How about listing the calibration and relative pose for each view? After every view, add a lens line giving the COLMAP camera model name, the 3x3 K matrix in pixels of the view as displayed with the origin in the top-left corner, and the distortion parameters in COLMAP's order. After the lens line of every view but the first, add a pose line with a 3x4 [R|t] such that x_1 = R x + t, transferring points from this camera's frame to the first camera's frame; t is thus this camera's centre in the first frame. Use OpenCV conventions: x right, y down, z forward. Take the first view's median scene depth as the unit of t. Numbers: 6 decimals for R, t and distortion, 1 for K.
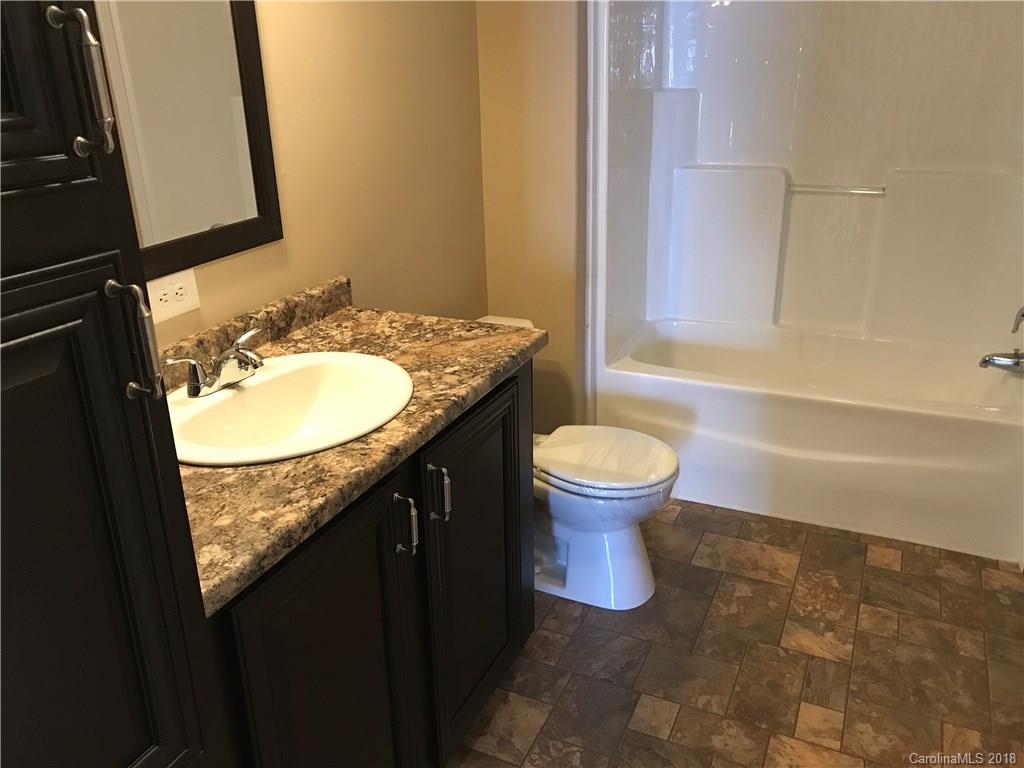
lens RADIAL K [[837.2, 0, 512.0], [0, 837.2, 384.0], [0, 0, 1]] dist [0.007640, -0.006588]
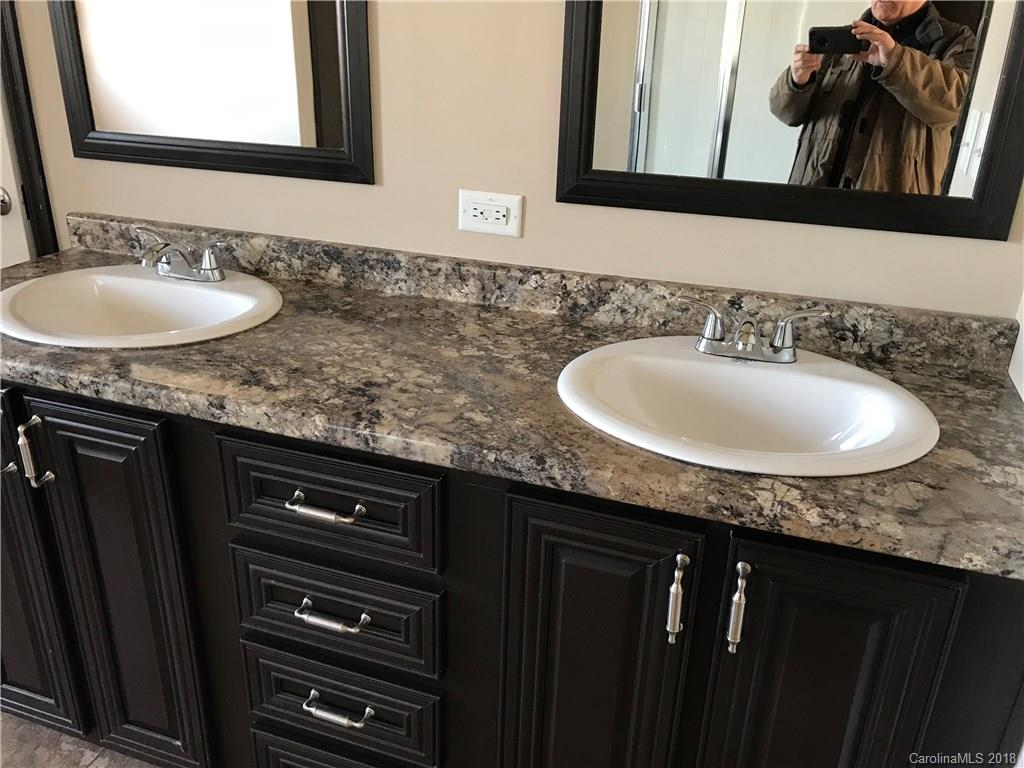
lens RADIAL K [[837.2, 0, 512.0], [0, 837.2, 384.0], [0, 0, 1]] dist [0.007640, -0.006588]
pose [[0.093216, 0.415121, -0.904978, 0.667752], [-0.398089, 0.848660, 0.348283, -0.361754], [0.912598, 0.327797, 0.244363, 1.100630]]
